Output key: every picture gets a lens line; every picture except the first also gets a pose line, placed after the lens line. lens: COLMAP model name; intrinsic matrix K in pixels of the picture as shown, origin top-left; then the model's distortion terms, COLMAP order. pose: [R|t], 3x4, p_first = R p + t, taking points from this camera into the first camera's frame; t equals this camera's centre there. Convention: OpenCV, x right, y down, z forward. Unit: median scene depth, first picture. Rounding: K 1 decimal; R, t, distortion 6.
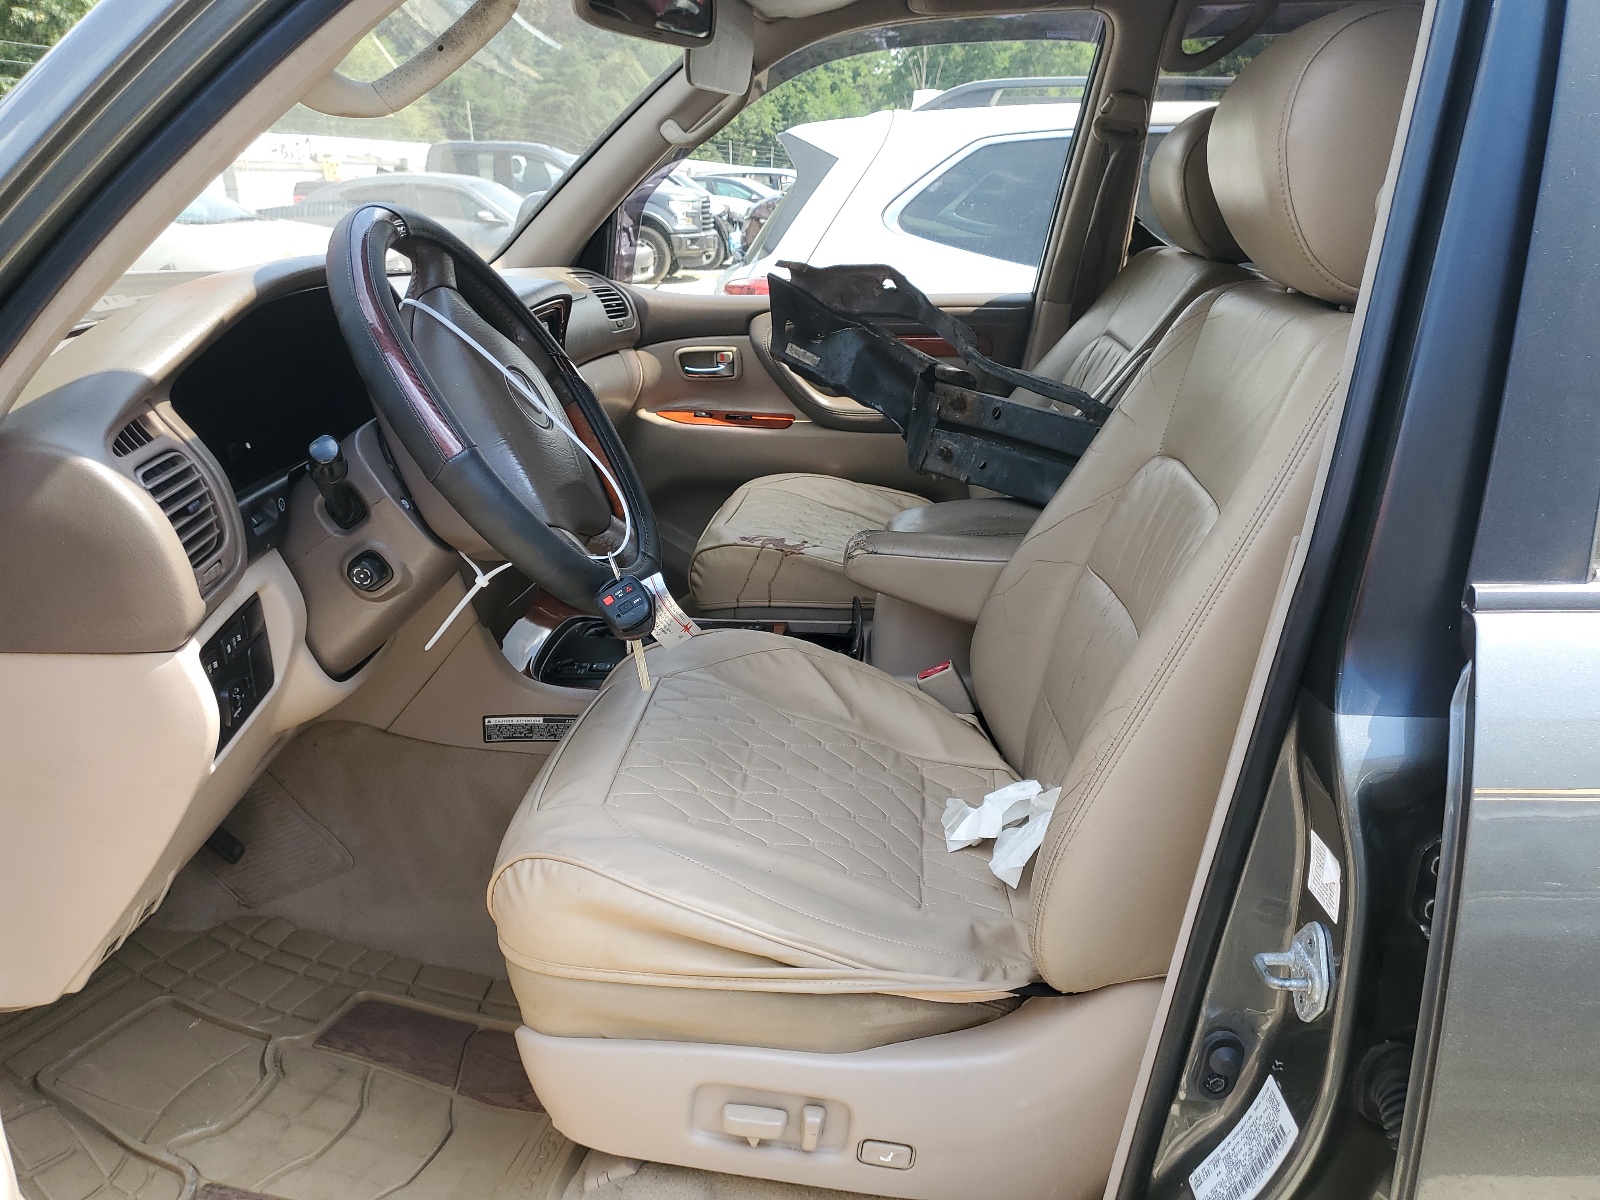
lens RADIAL K [[1204.5, 0, 800.0], [0, 1204.5, 600.0], [0, 0, 1]] dist [-0.000956, -0.003563]
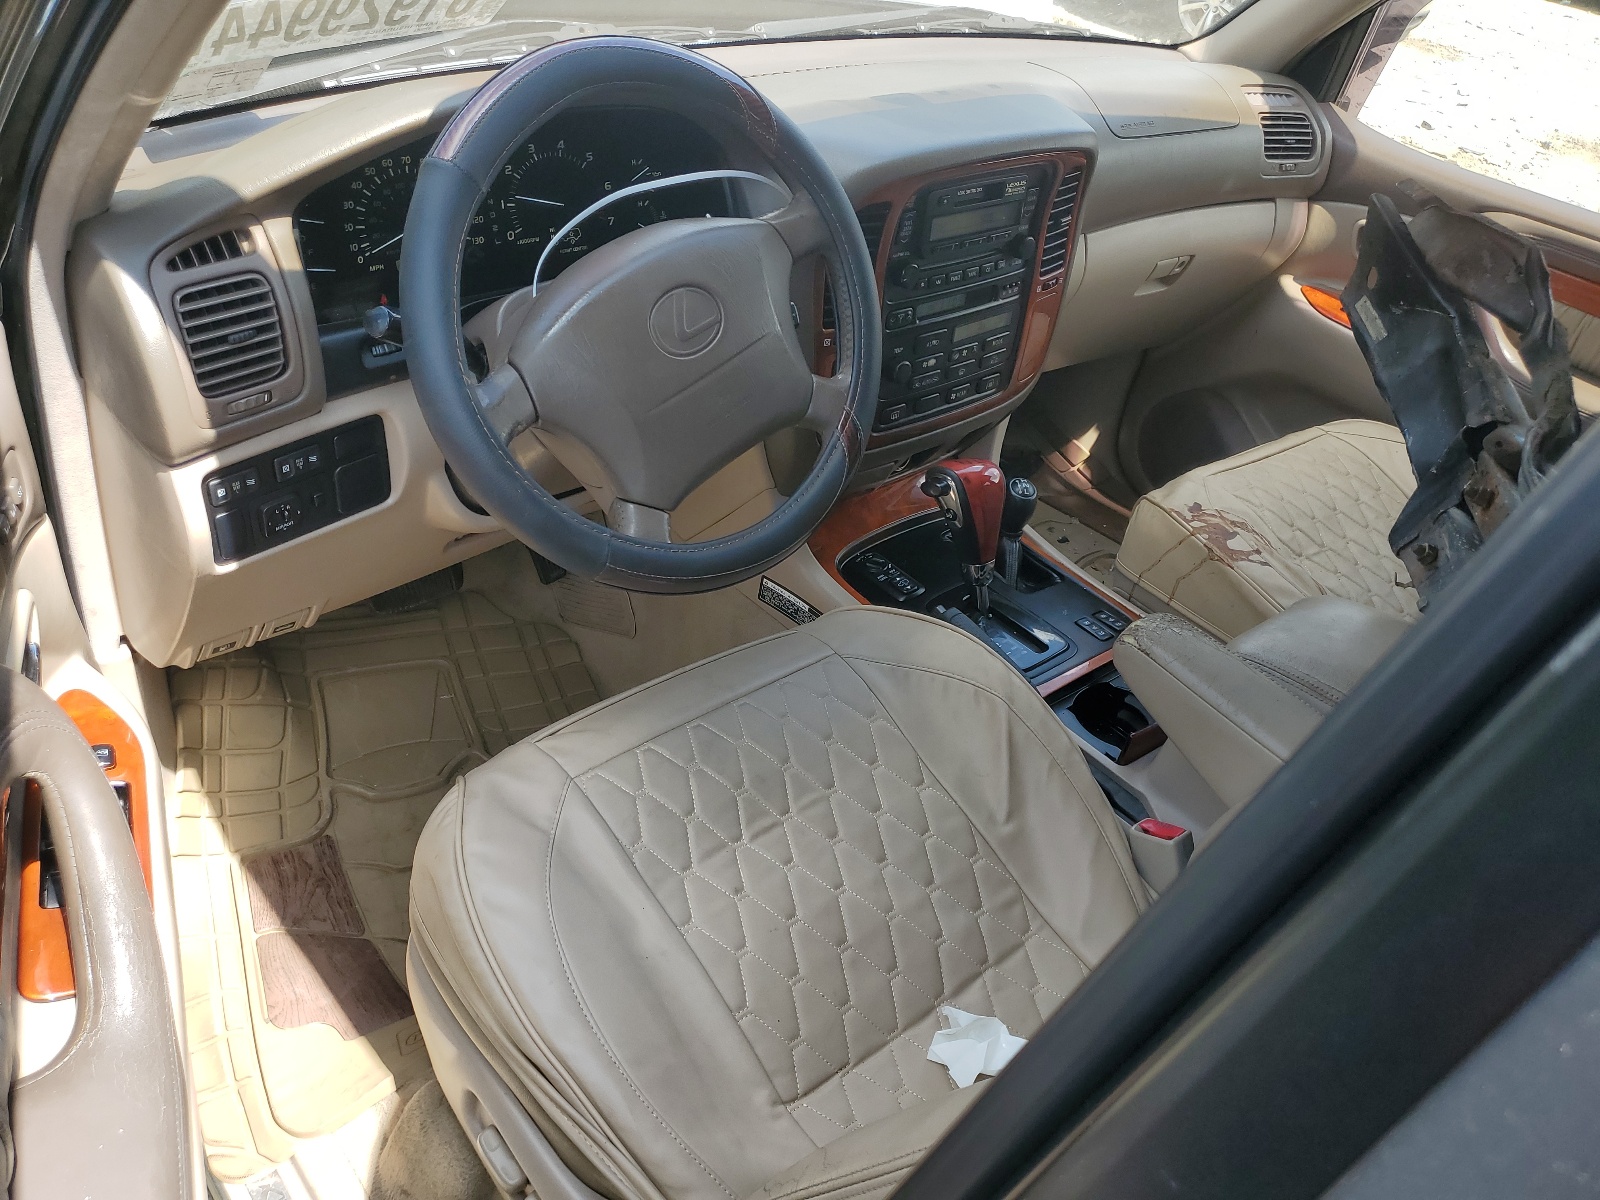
lens RADIAL K [[1204.5, 0, 800.0], [0, 1204.5, 600.0], [0, 0, 1]] dist [-0.000956, -0.003563]
pose [[0.706351, 0.496959, -0.504084, 0.288664], [-0.357268, 0.865052, 0.352200, -0.271659], [0.611088, -0.068683, 0.788578, 0.326747]]
